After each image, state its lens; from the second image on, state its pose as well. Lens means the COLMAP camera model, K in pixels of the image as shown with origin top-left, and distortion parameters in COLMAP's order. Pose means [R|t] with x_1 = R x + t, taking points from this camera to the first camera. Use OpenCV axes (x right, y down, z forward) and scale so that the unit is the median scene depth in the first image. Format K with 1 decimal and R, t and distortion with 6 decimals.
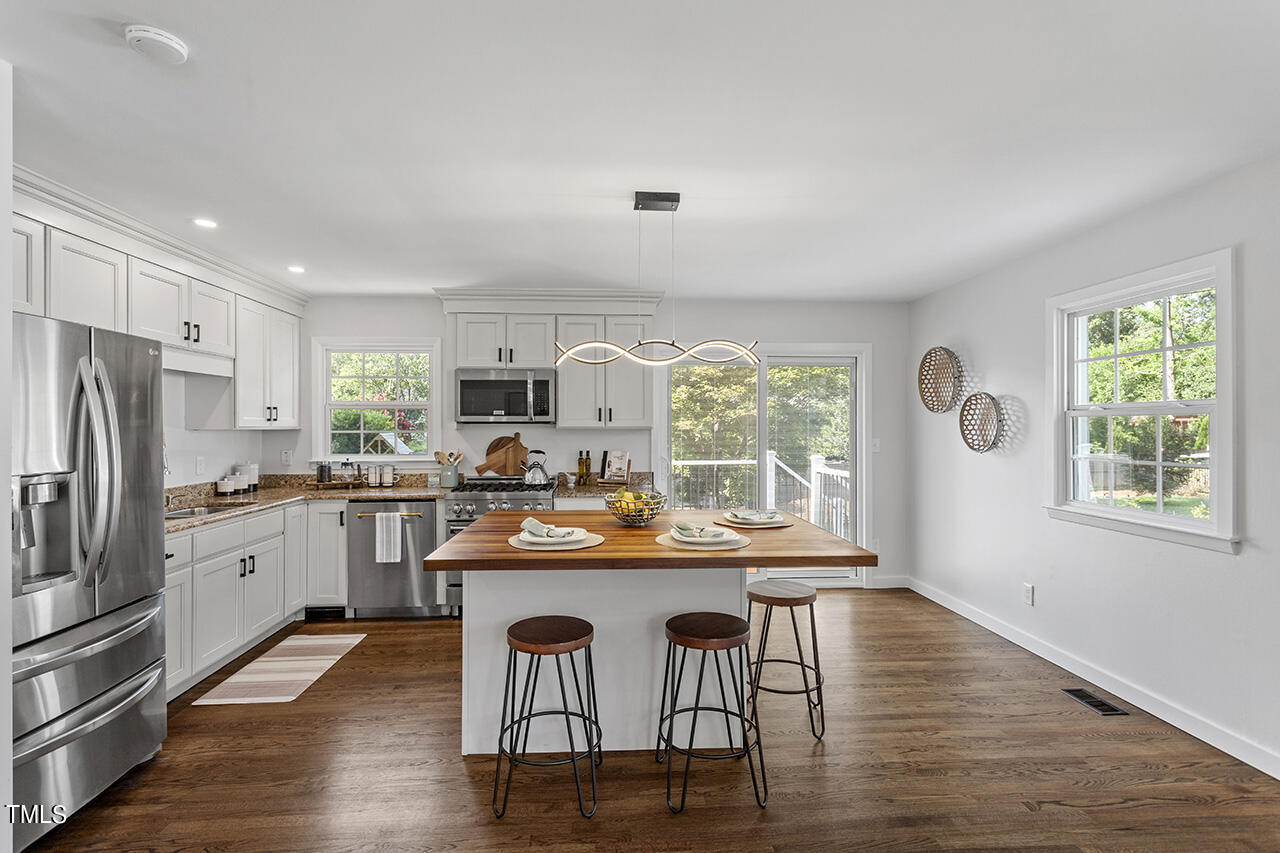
lens RADIAL K [[617.2, 0, 634.3], [0, 617.2, 427.2], [0, 0, 1]] dist [-0.000068, 0.002449]
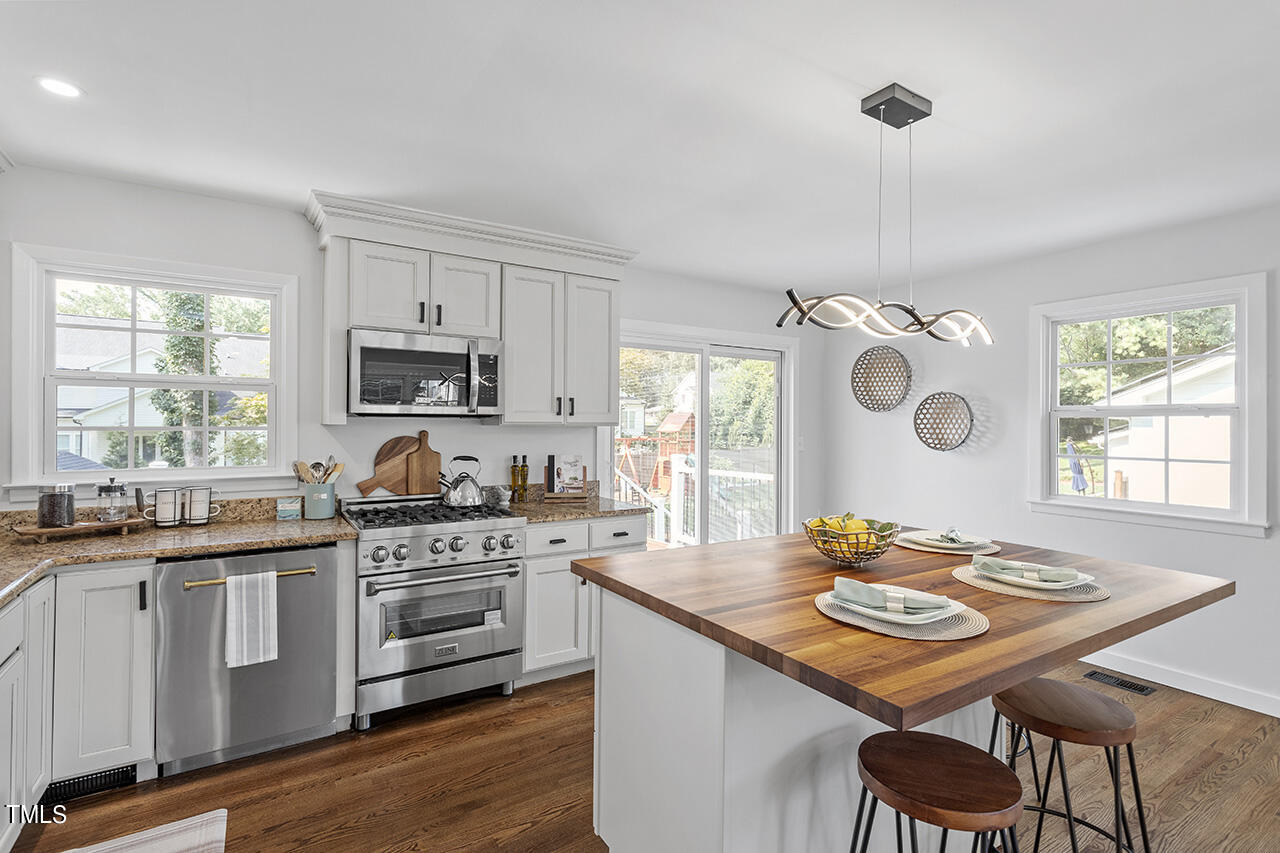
lens RADIAL K [[617.2, 0, 644.1], [0, 617.2, 423.6], [0, 0, 1]] dist [-0.000068, 0.002449]
pose [[0.869748, 0.006827, 0.493450, -0.329294], [-0.007344, 0.999973, -0.000890, 0.000236], [-0.493442, -0.002849, 0.869774, 0.306154]]
